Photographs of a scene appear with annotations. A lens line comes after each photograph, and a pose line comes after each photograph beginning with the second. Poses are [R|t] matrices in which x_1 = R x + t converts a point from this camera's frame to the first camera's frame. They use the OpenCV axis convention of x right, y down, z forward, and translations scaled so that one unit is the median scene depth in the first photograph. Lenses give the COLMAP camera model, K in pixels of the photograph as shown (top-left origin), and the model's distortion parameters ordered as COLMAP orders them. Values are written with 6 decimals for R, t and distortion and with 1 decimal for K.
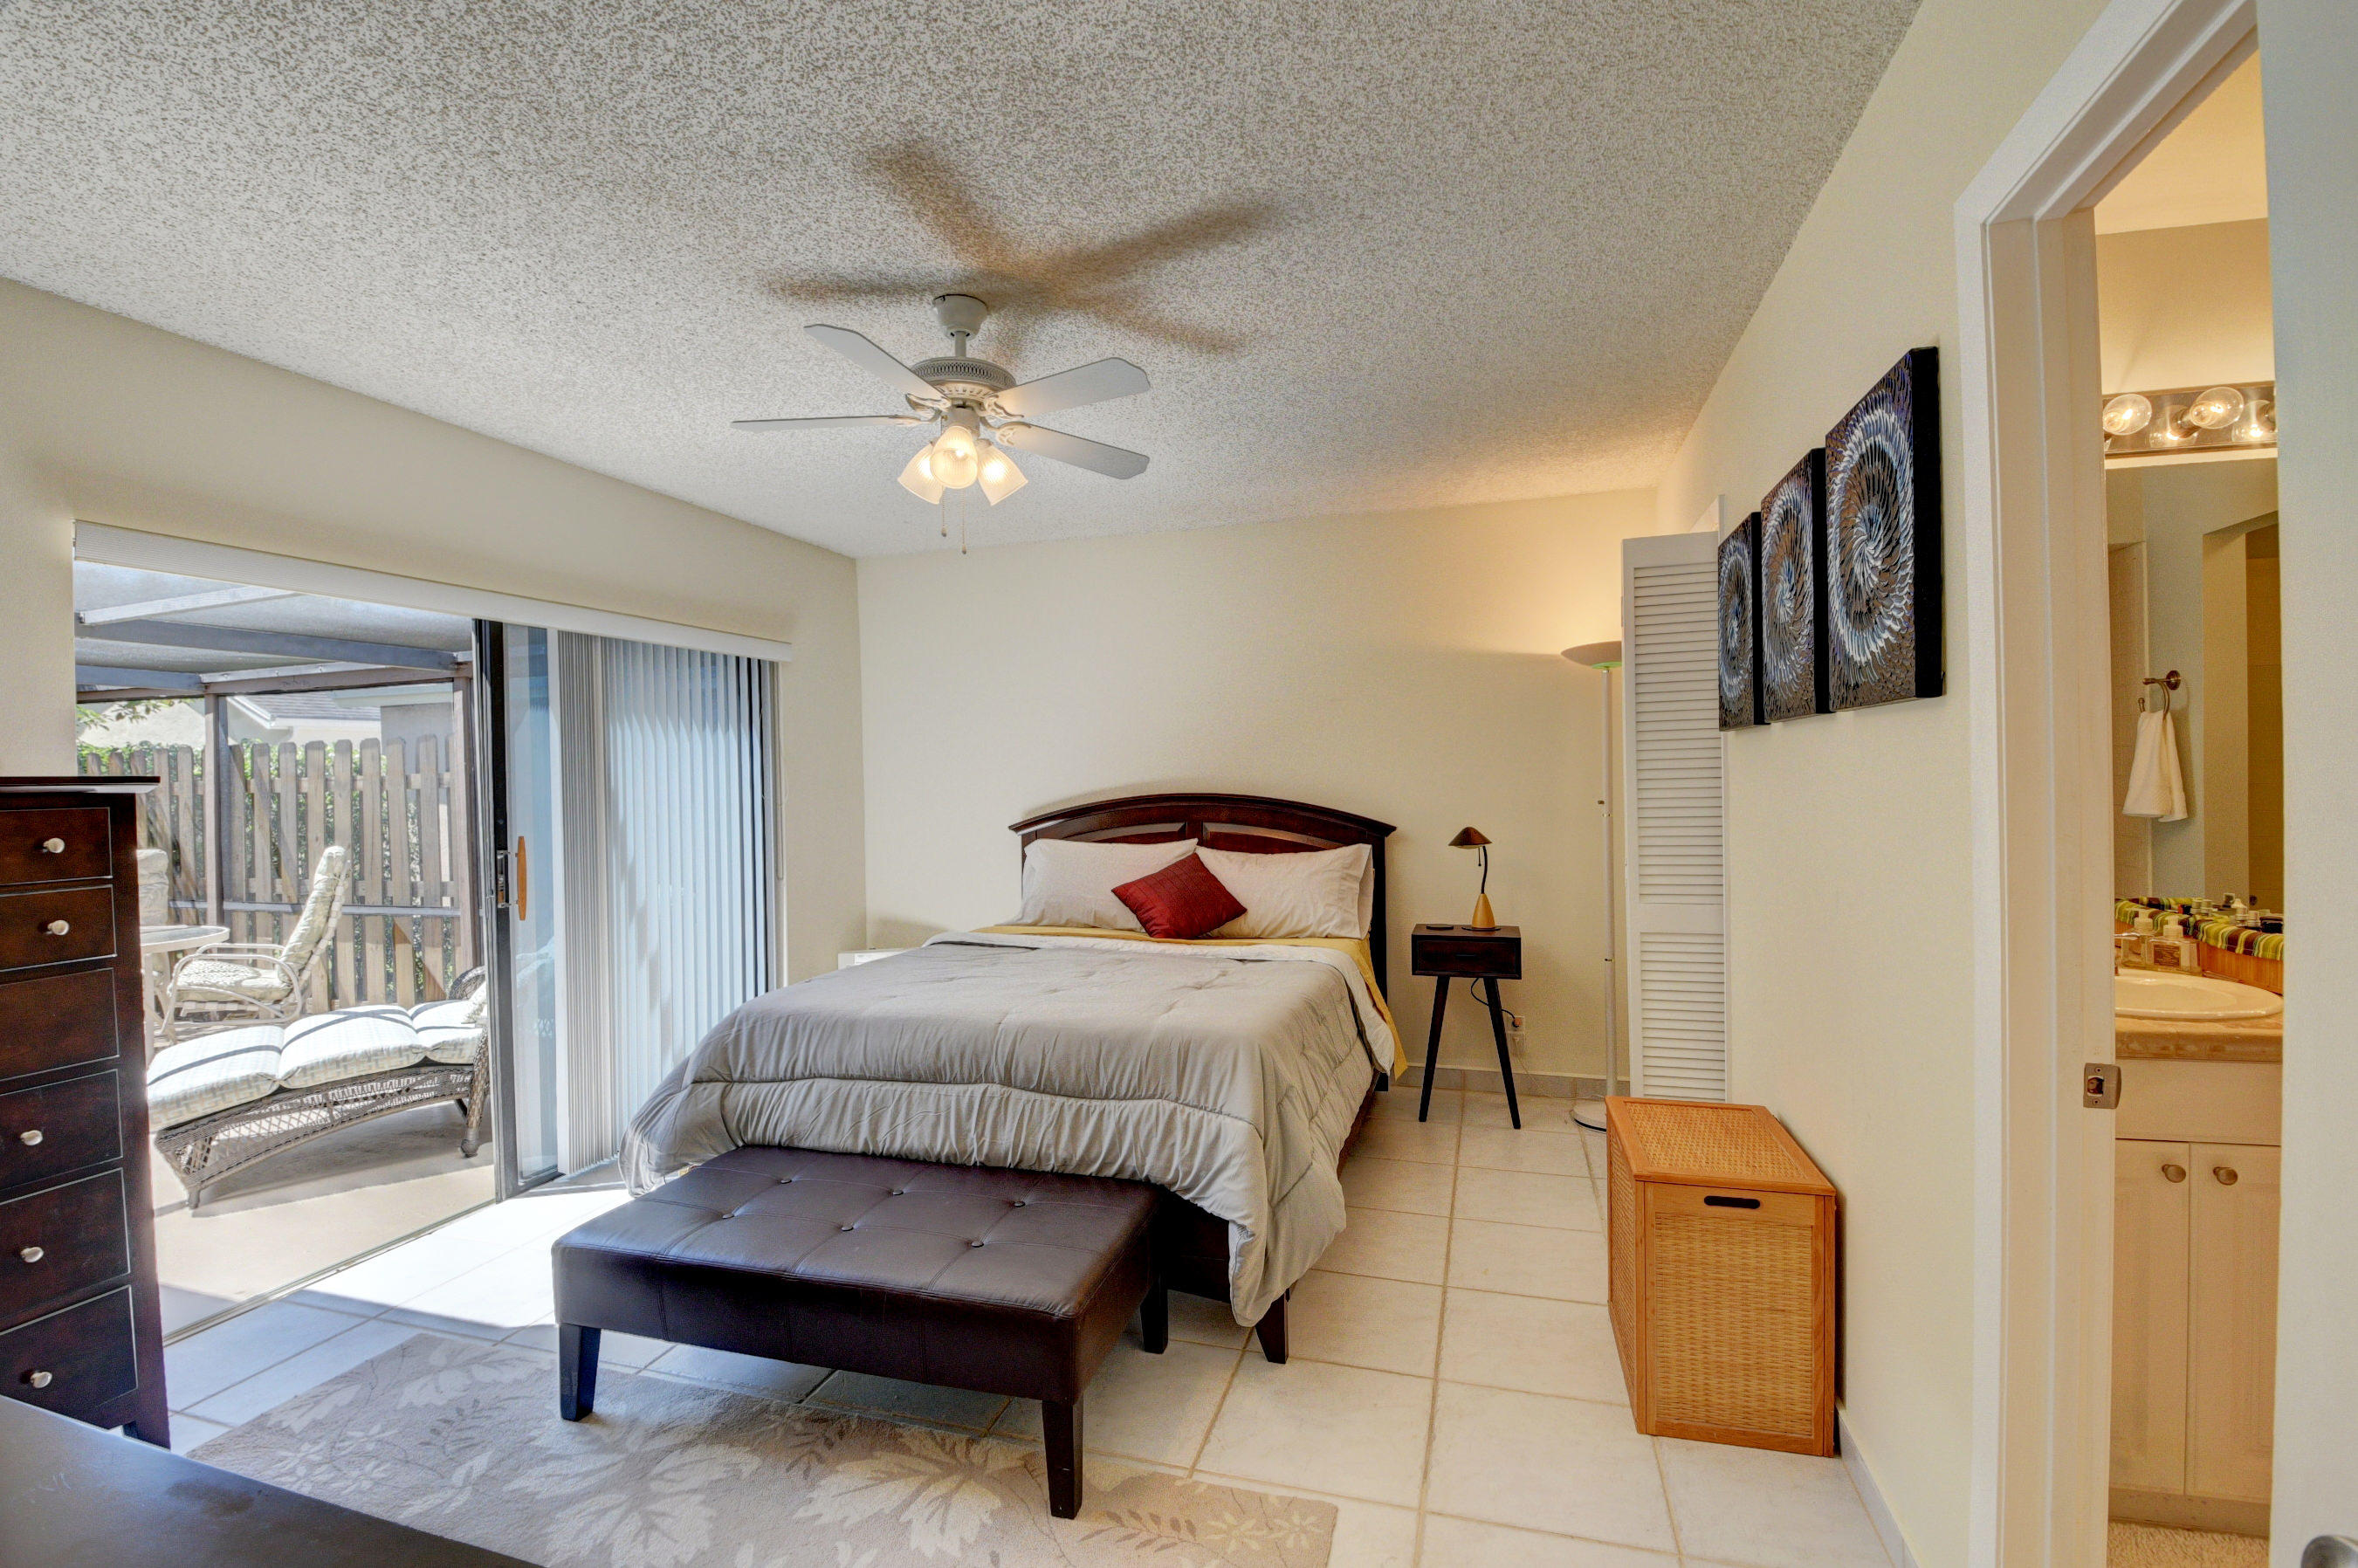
lens RADIAL K [[1036.5, 0, 1184.3], [0, 1036.5, 782.3], [0, 0, 1]] dist [0.020206, -0.032176]
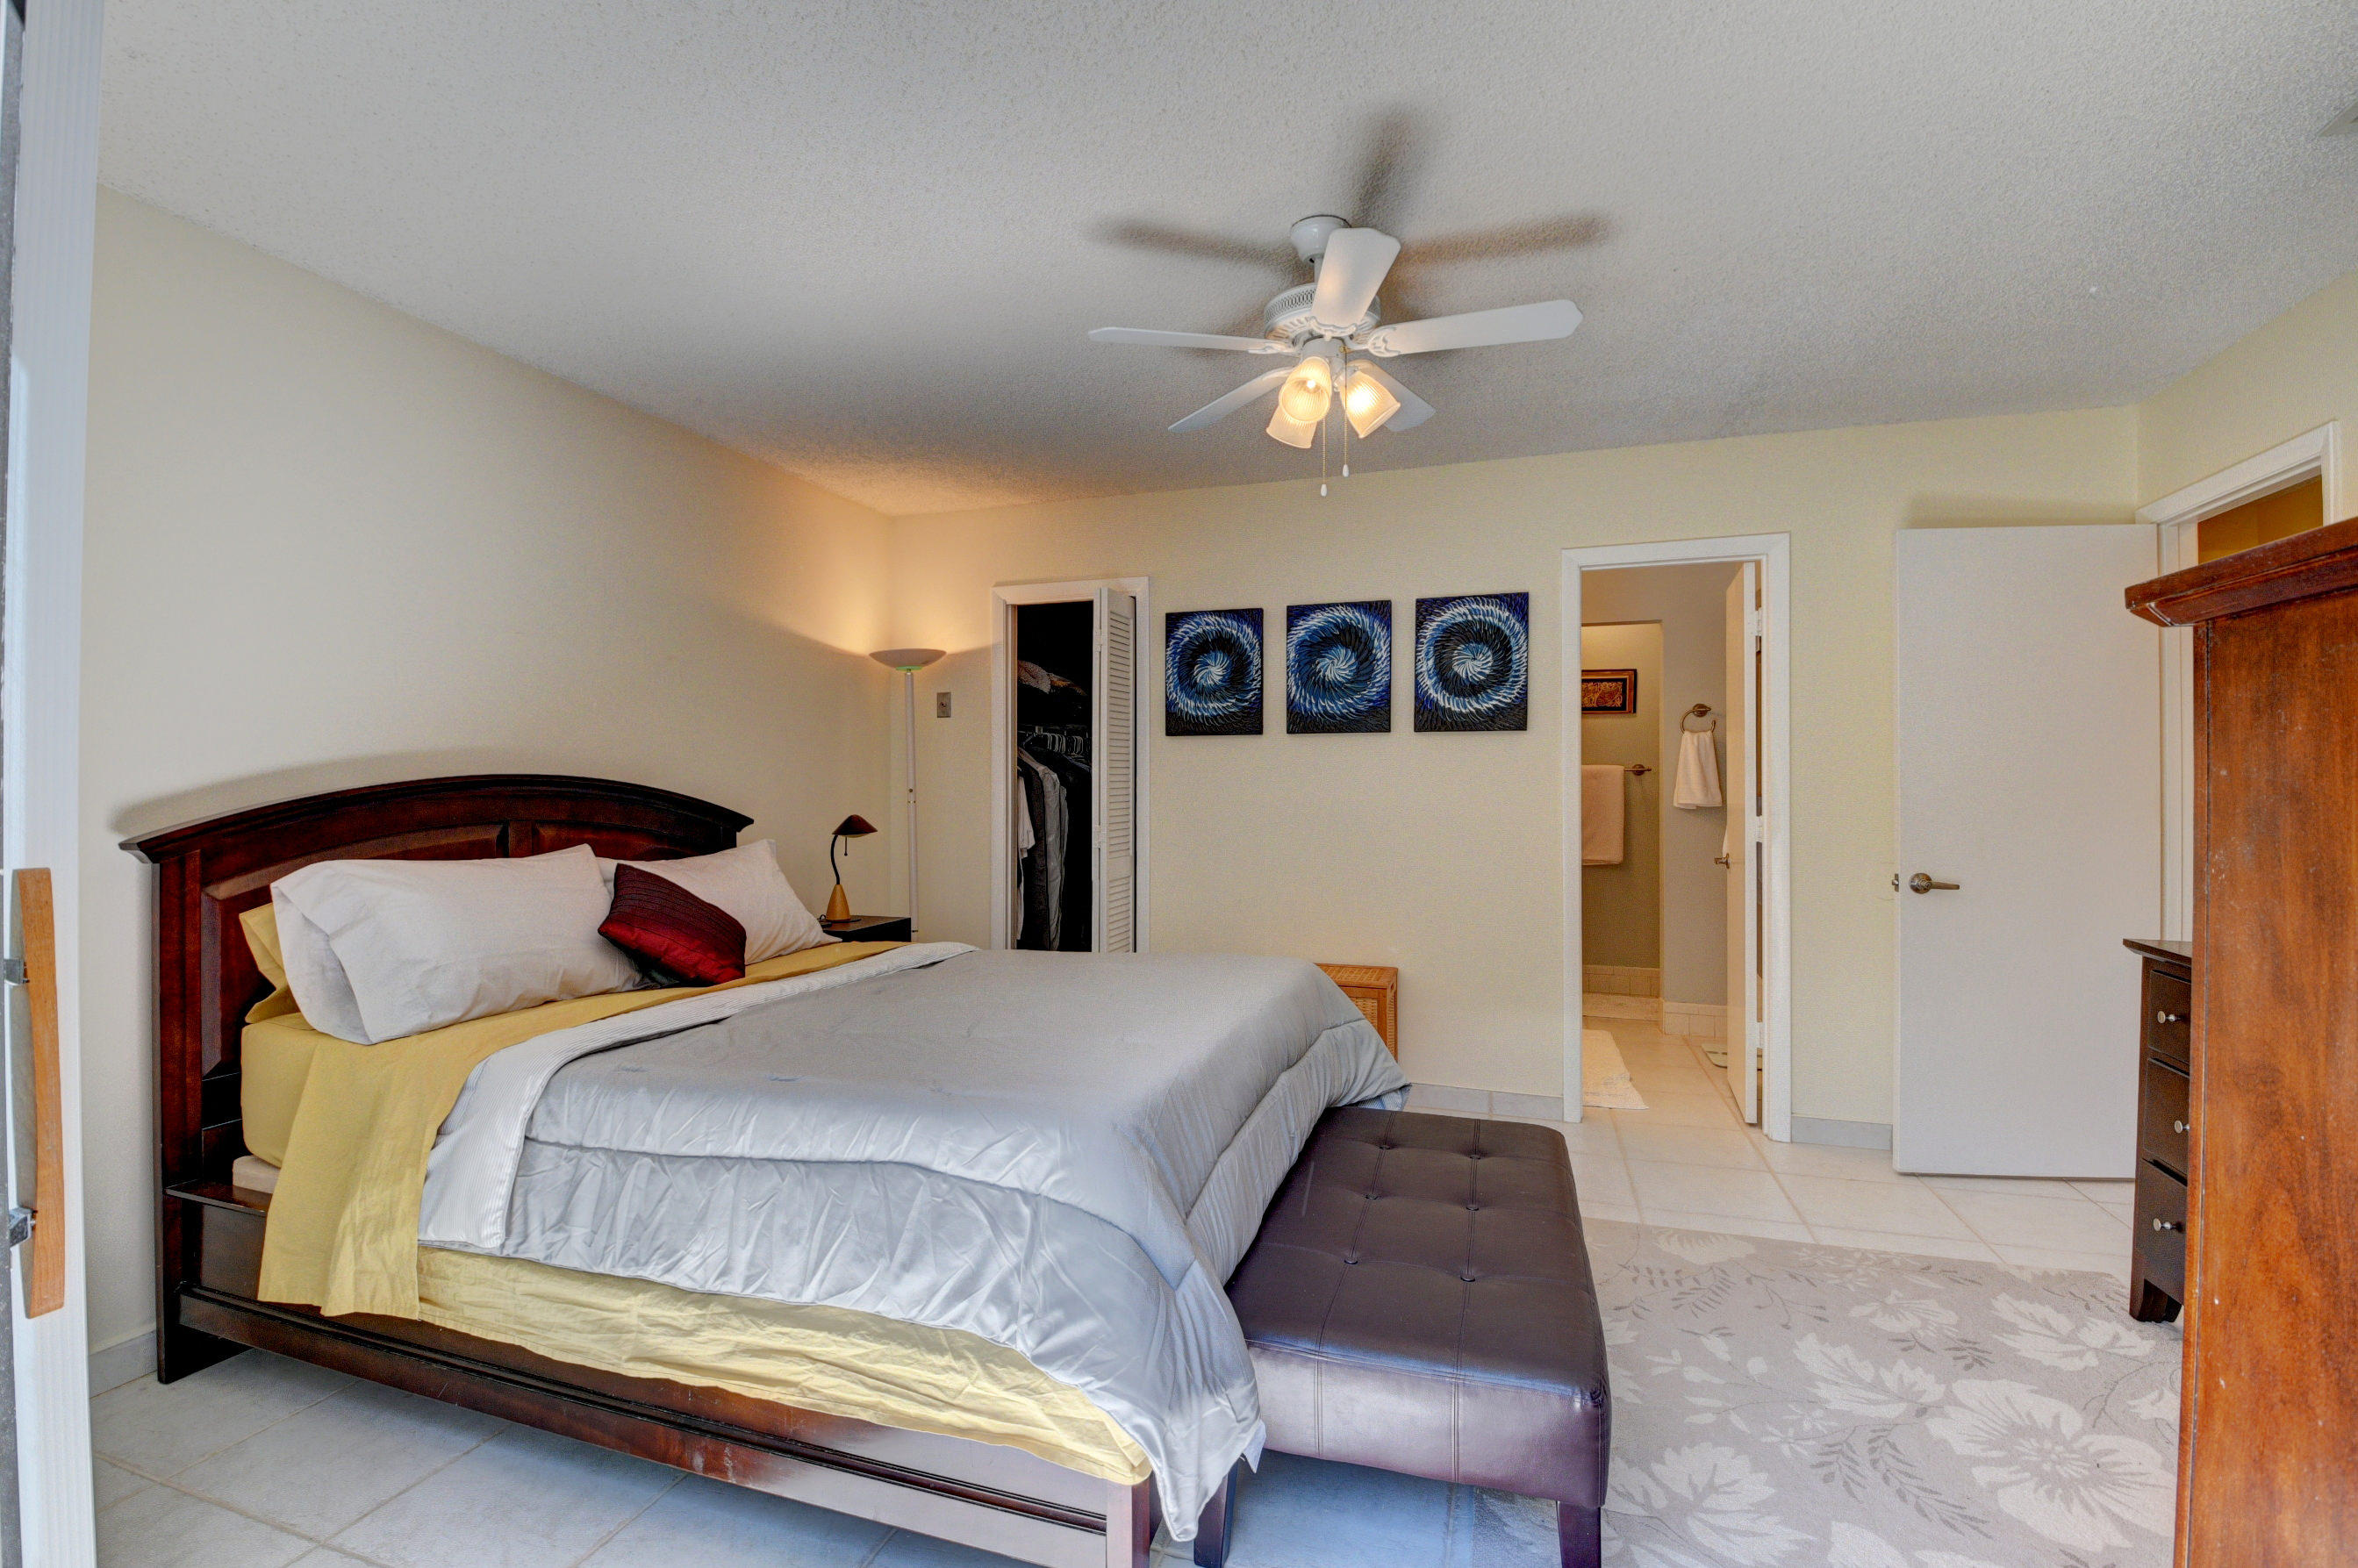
lens RADIAL K [[1037.6, 0, 1183.0], [0, 1037.6, 783.9], [0, 0, 1]] dist [0.033524, -0.046740]
pose [[0.020348, 0.021633, 0.999559, -1.196693], [0.007853, 0.999732, -0.021796, 0.064769], [-0.999762, 0.008293, 0.020172, 1.162177]]
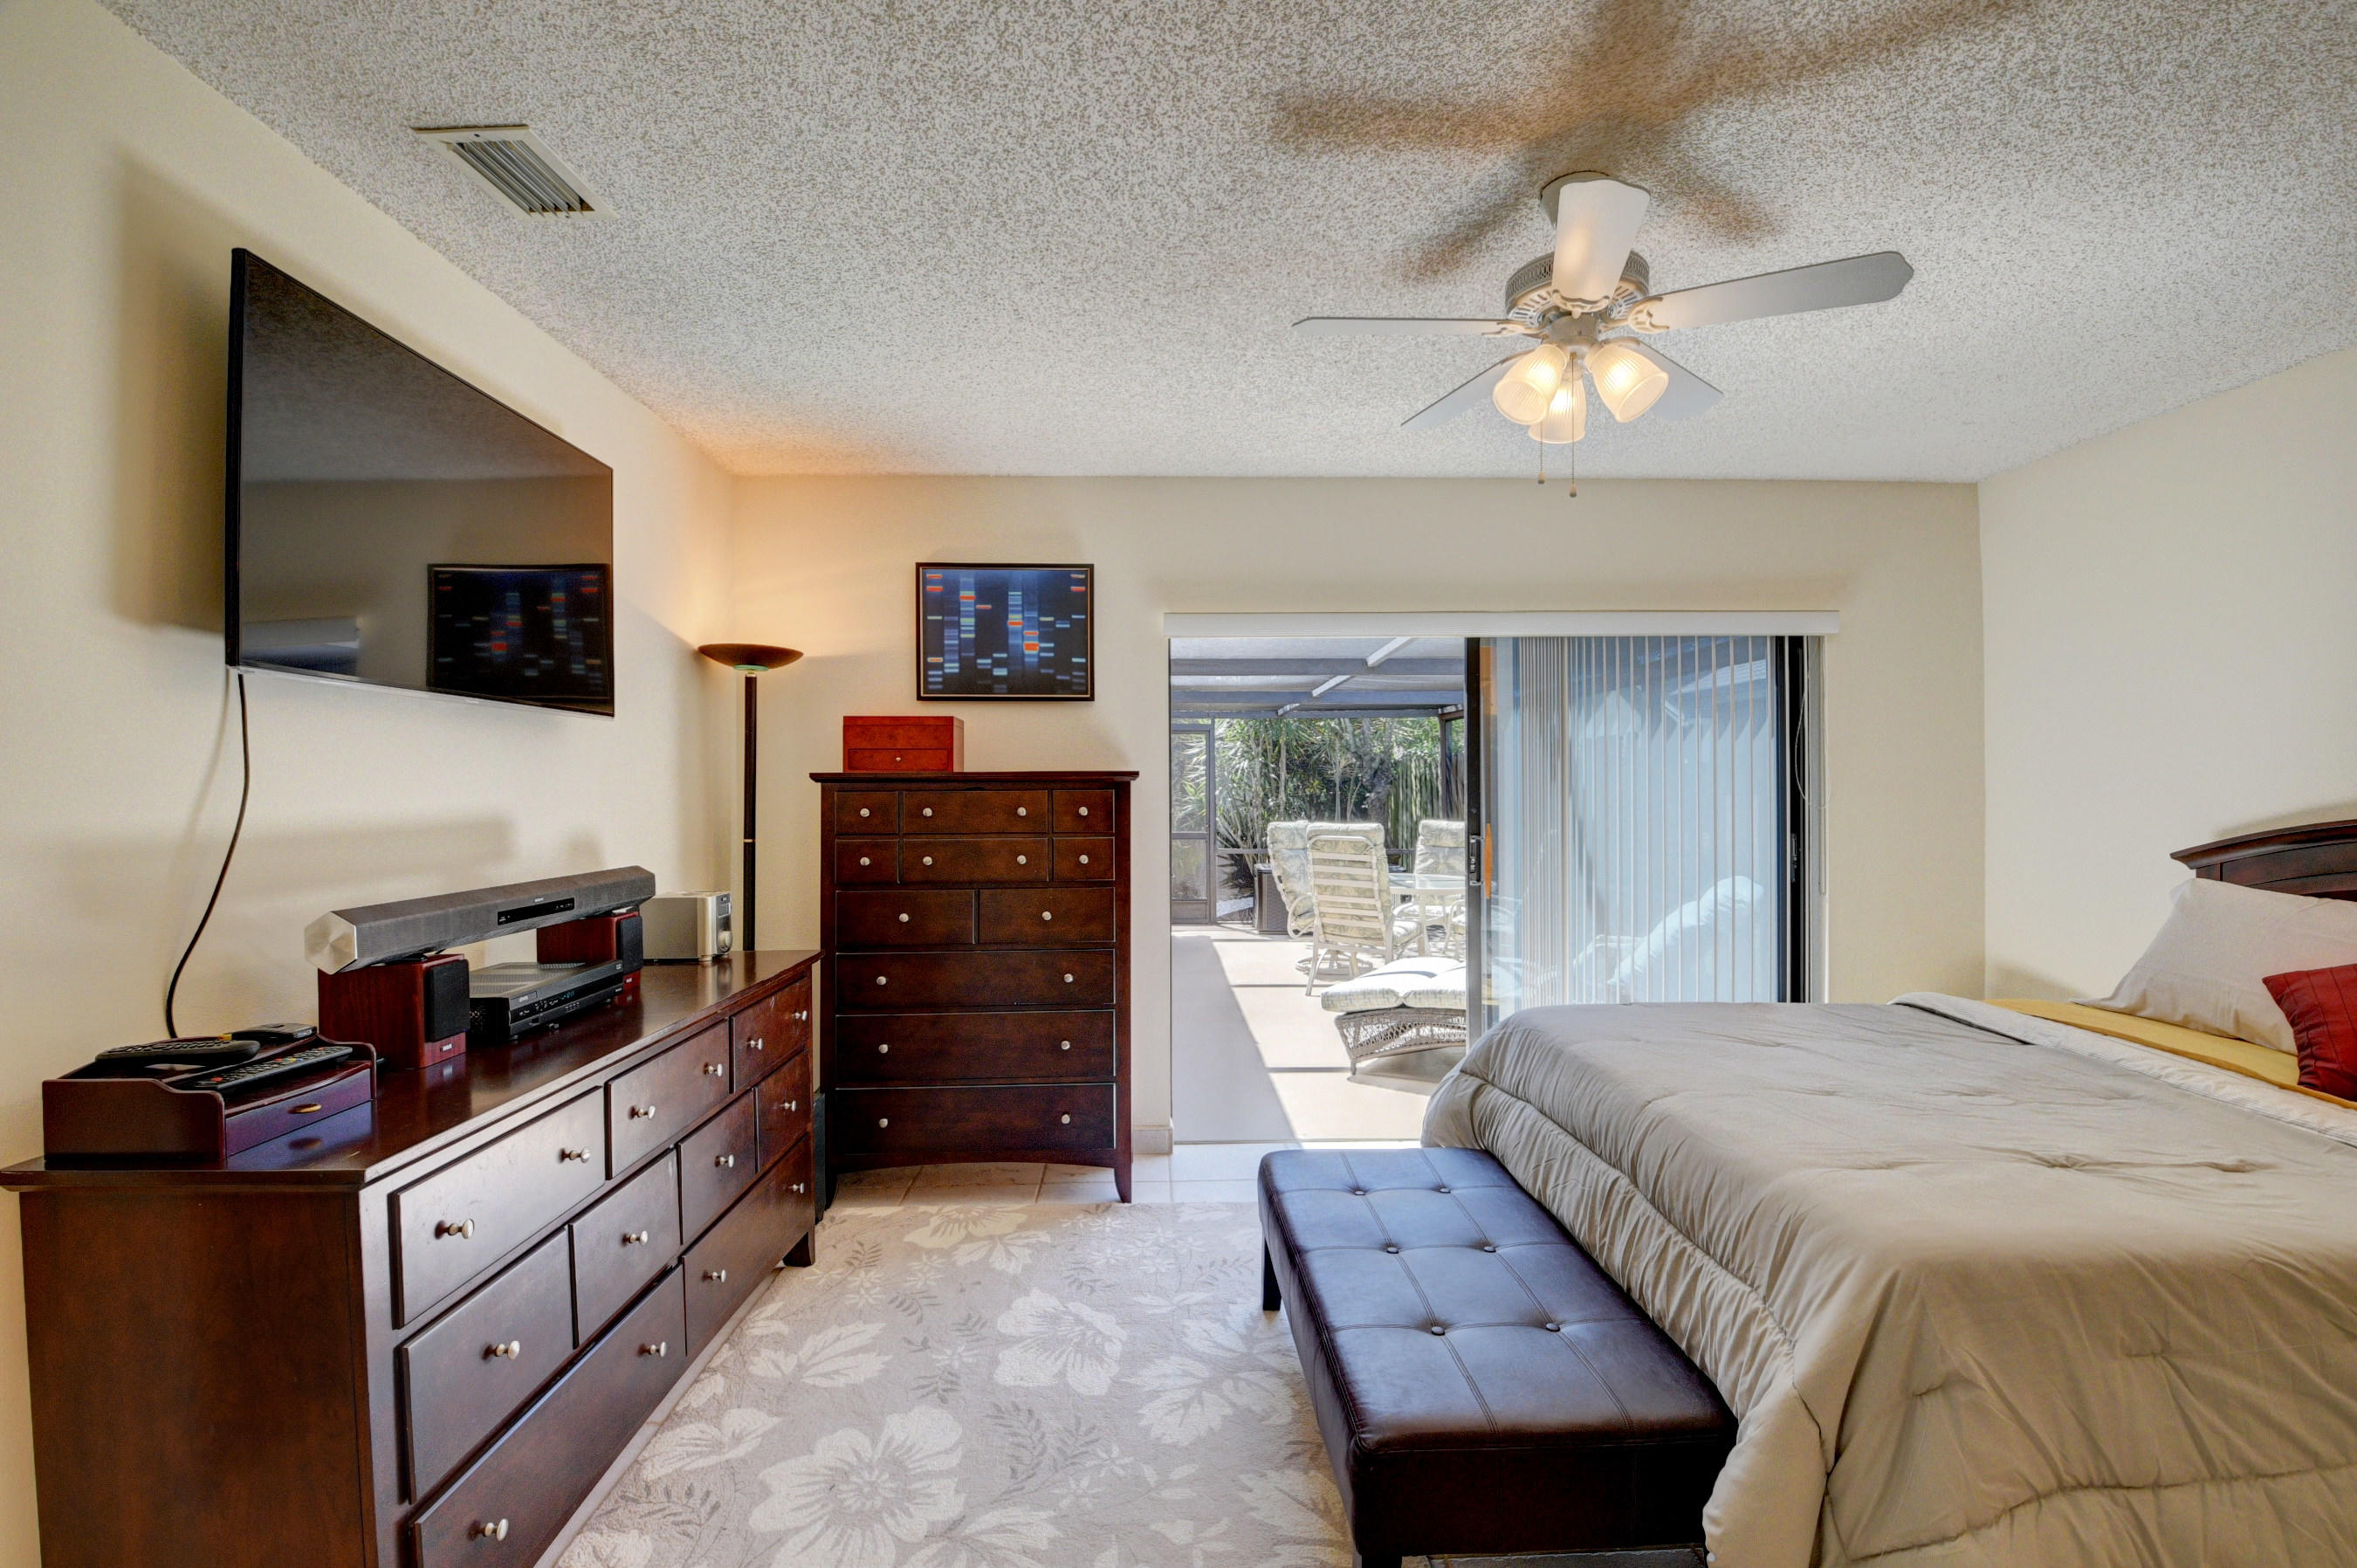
lens RADIAL K [[1036.0, 0, 1183.8], [0, 1036.0, 782.3], [0, 0, 1]] dist [0.020206, -0.032176]
pose [[0.321659, 0.016176, -0.946717, 0.475489], [-0.009327, 0.999860, 0.013915, -0.009363], [0.946810, 0.004354, 0.321765, 0.481334]]
